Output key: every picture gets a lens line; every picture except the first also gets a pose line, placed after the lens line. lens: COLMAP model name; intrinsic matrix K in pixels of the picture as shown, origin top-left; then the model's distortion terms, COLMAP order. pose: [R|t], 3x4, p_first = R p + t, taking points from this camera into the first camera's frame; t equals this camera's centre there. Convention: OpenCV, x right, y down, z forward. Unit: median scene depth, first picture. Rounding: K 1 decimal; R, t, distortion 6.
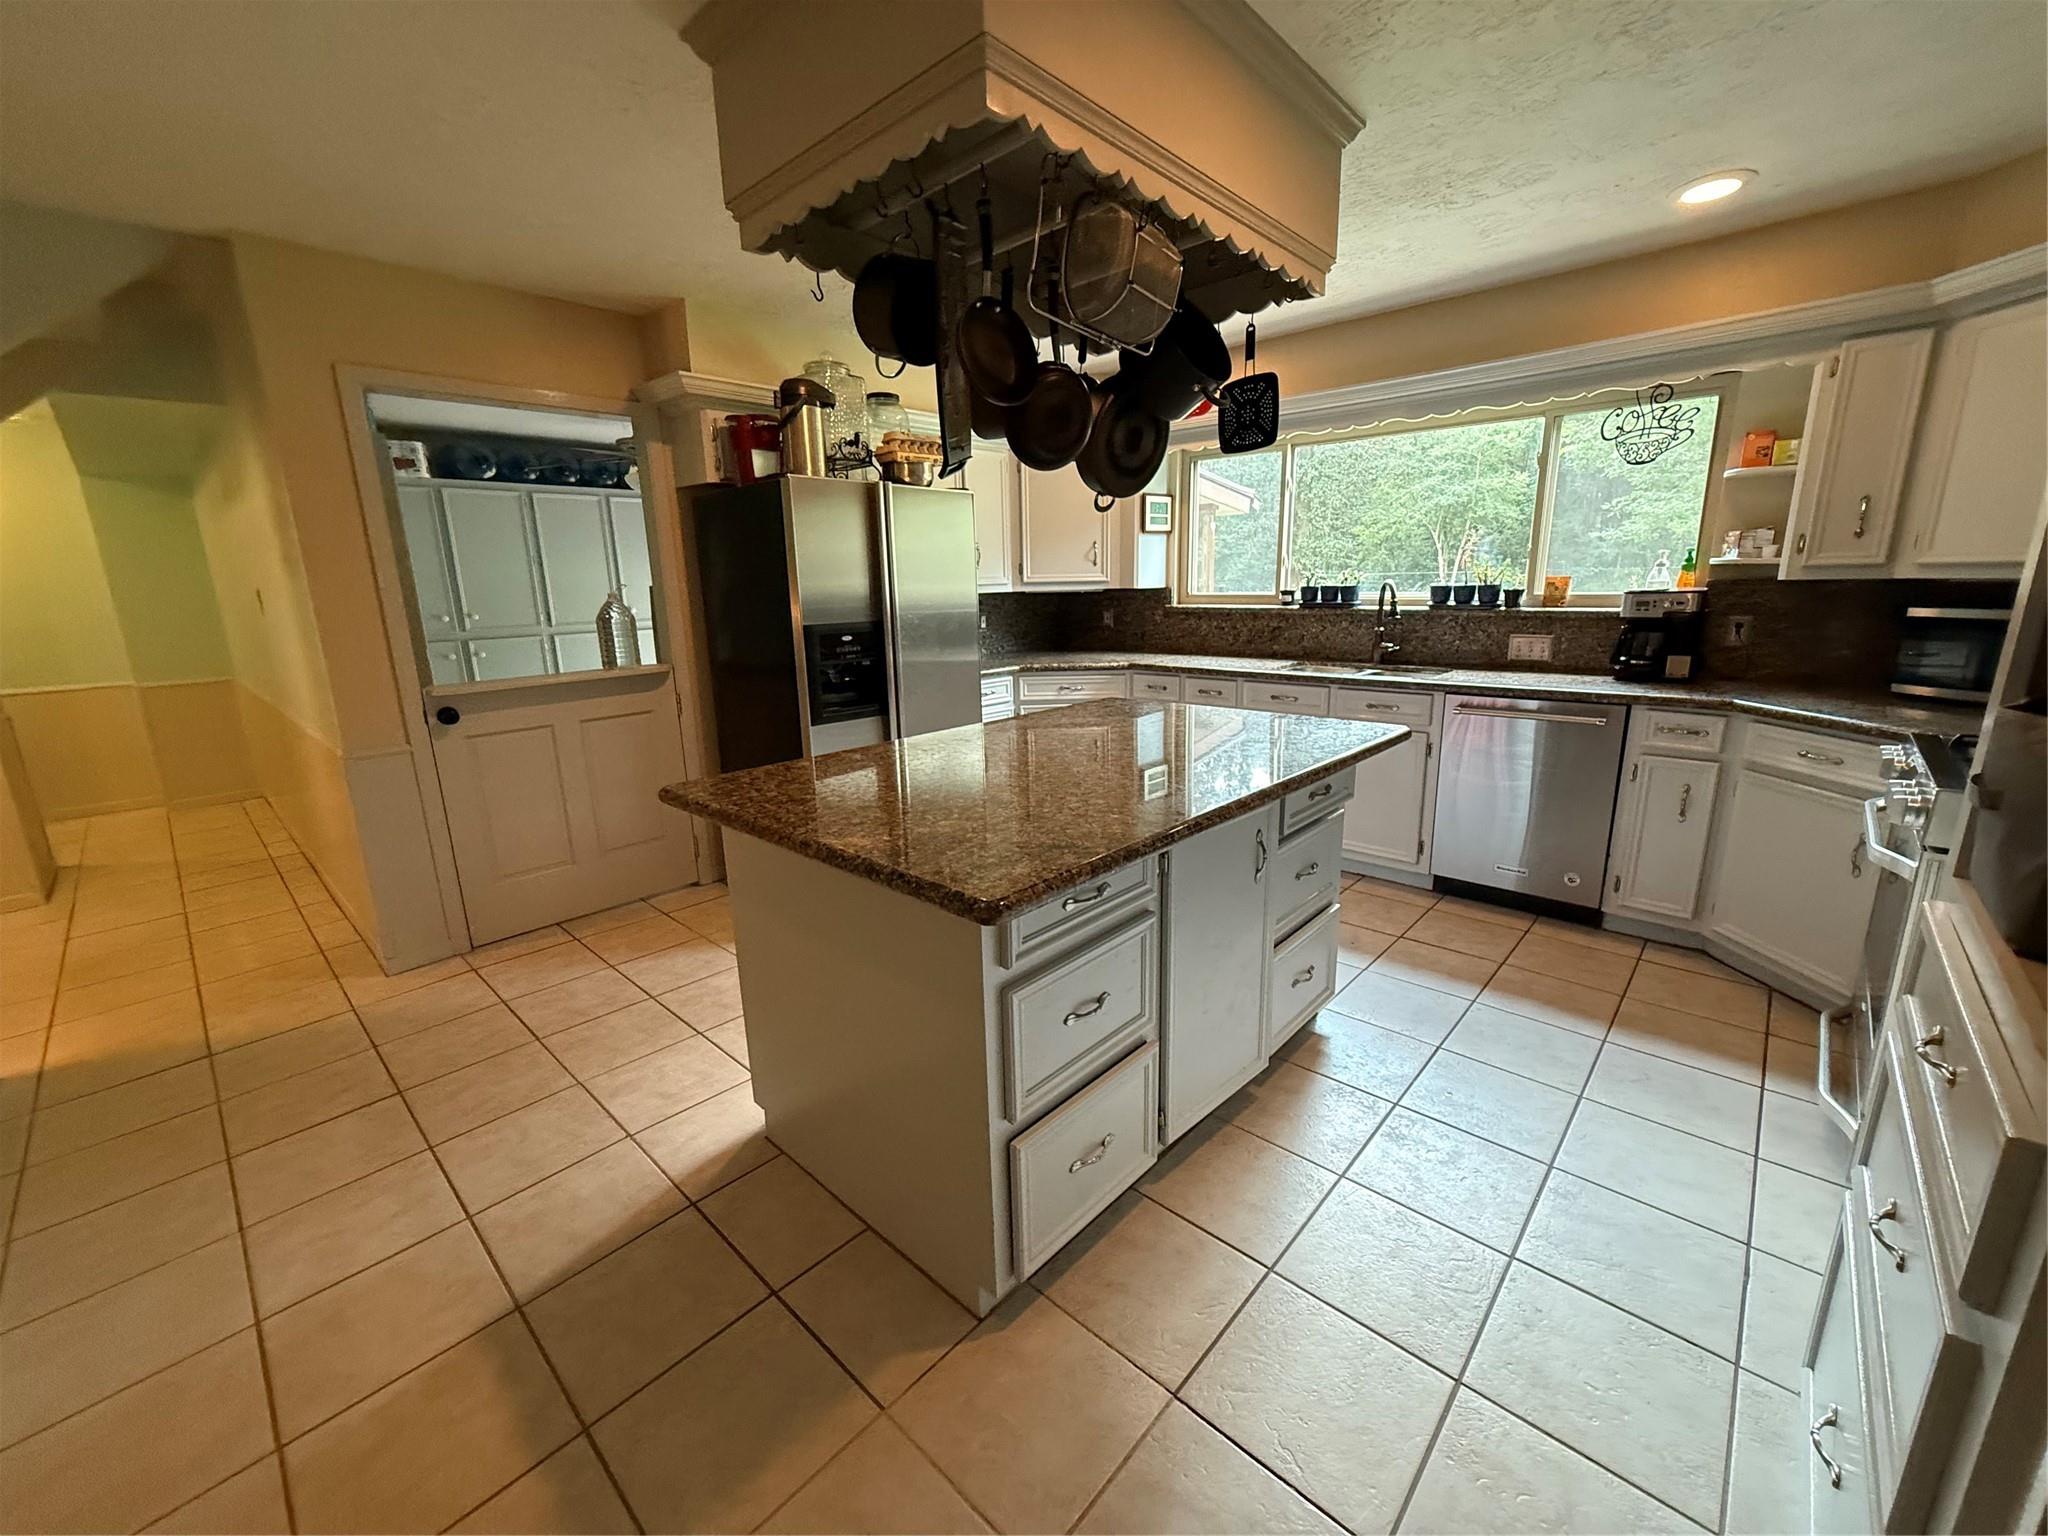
lens RADIAL K [[816.0, 0, 1027.8], [0, 816.0, 769.9], [0, 0, 1]] dist [0.000144, 0.000169]
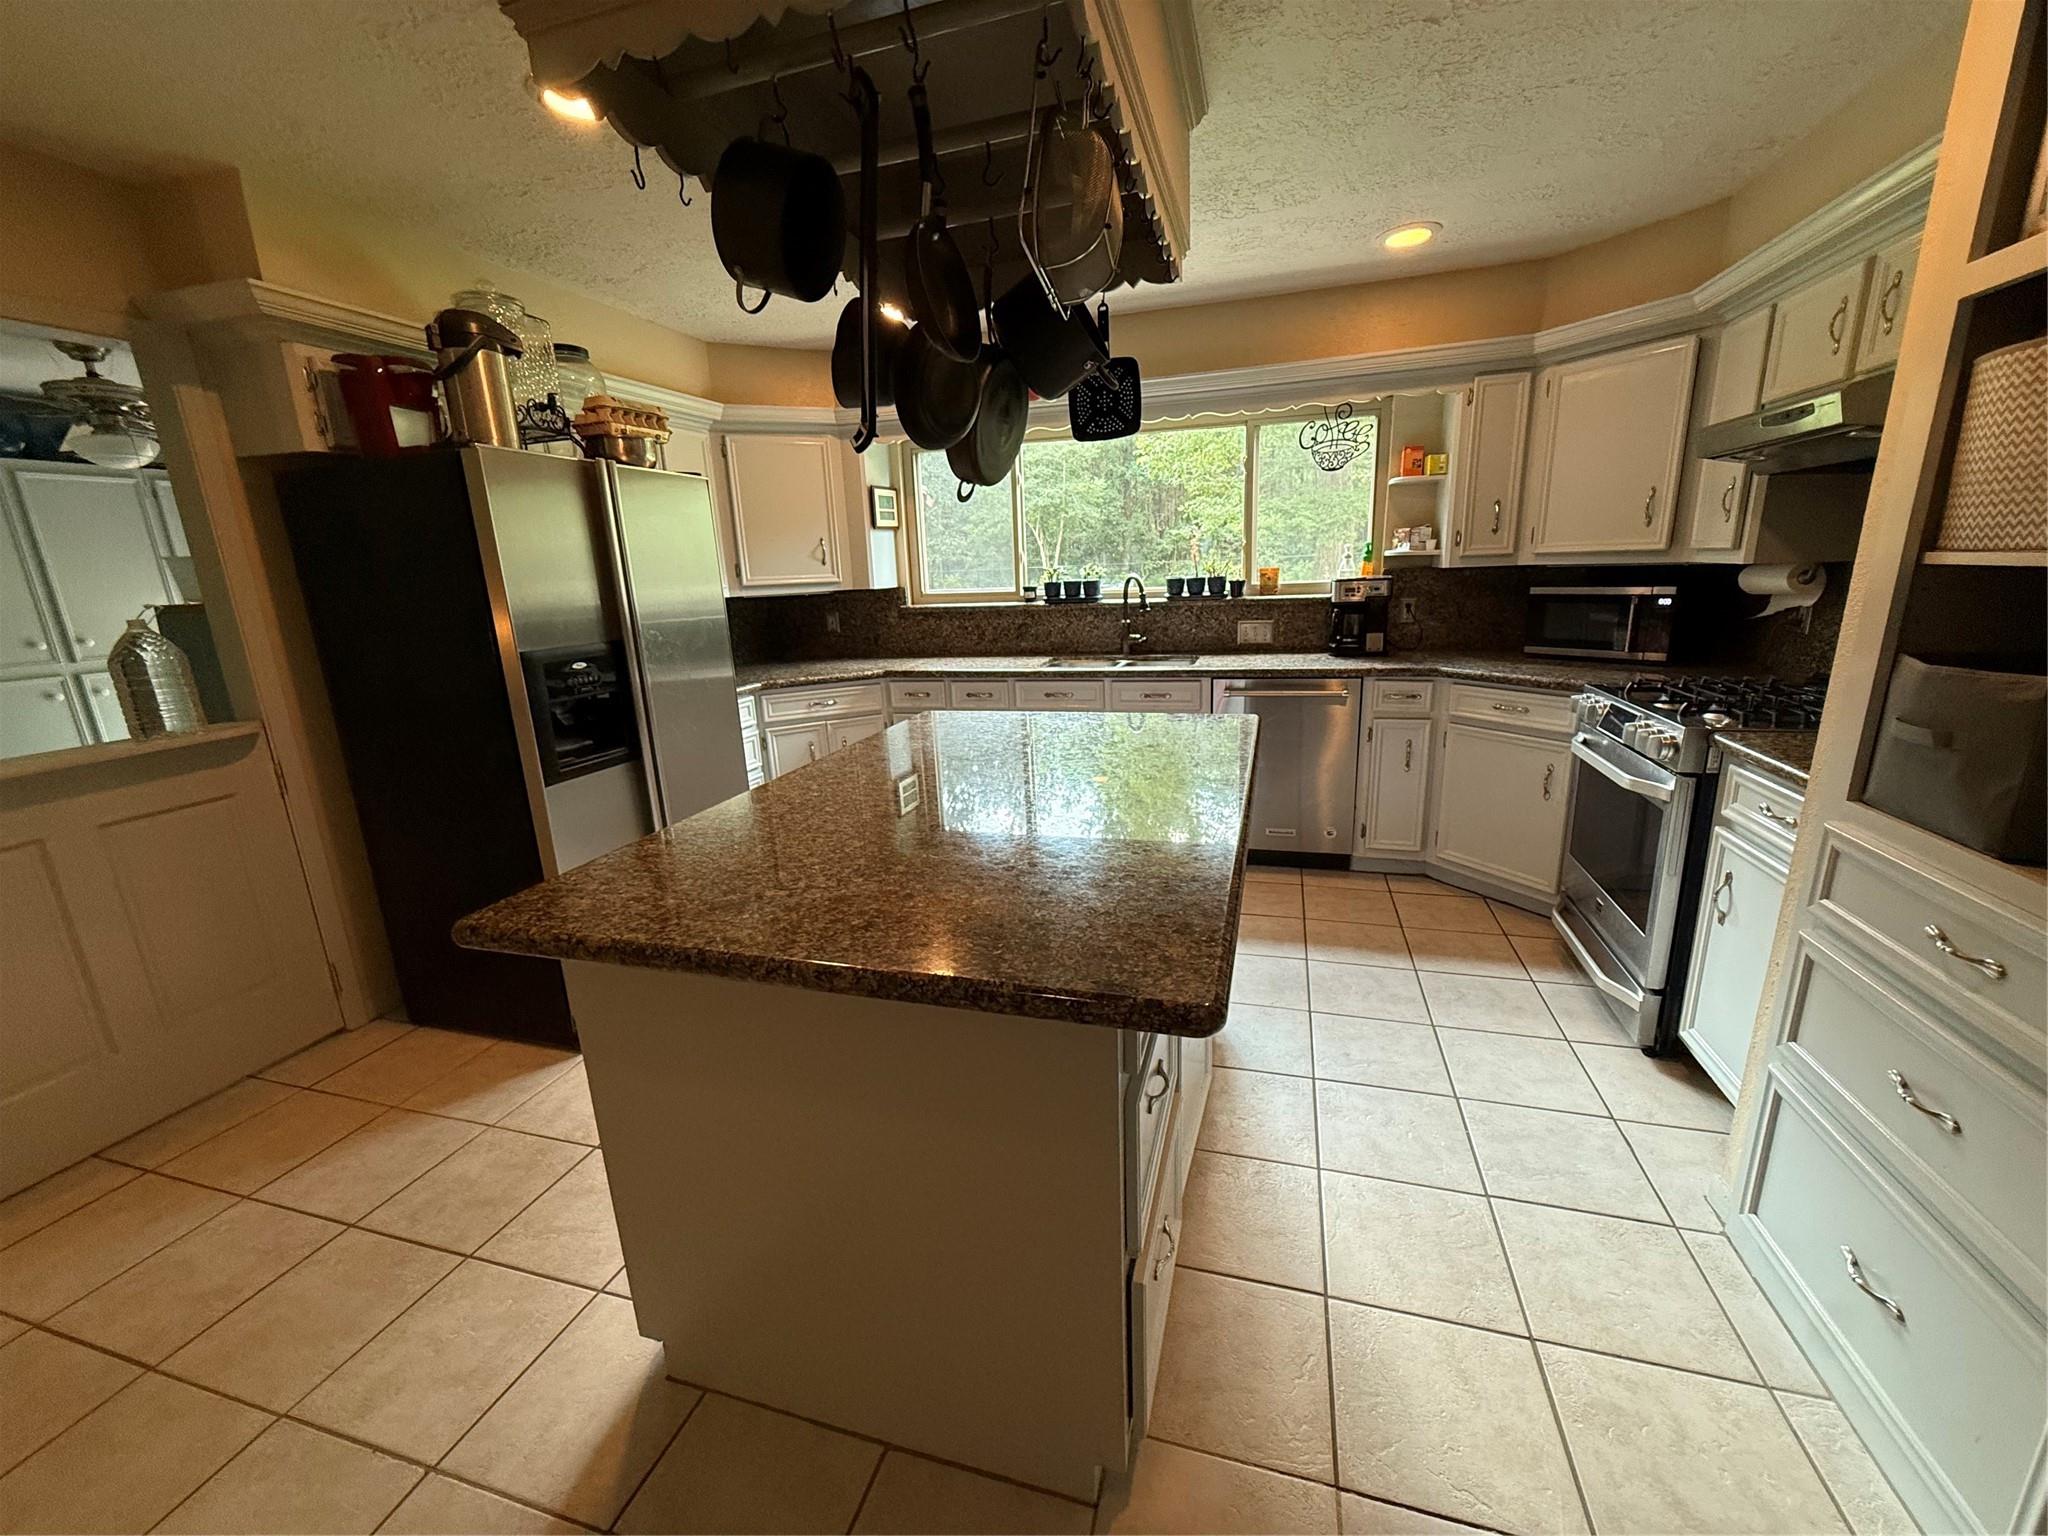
lens RADIAL K [[816.0, 0, 1028.6], [0, 816.0, 769.7], [0, 0, 1]] dist [0.000144, 0.000169]
pose [[0.896507, -0.122170, 0.425852, -0.184755], [0.121497, 0.992172, 0.028861, -0.037032], [-0.426044, 0.025866, 0.904332, 0.142031]]
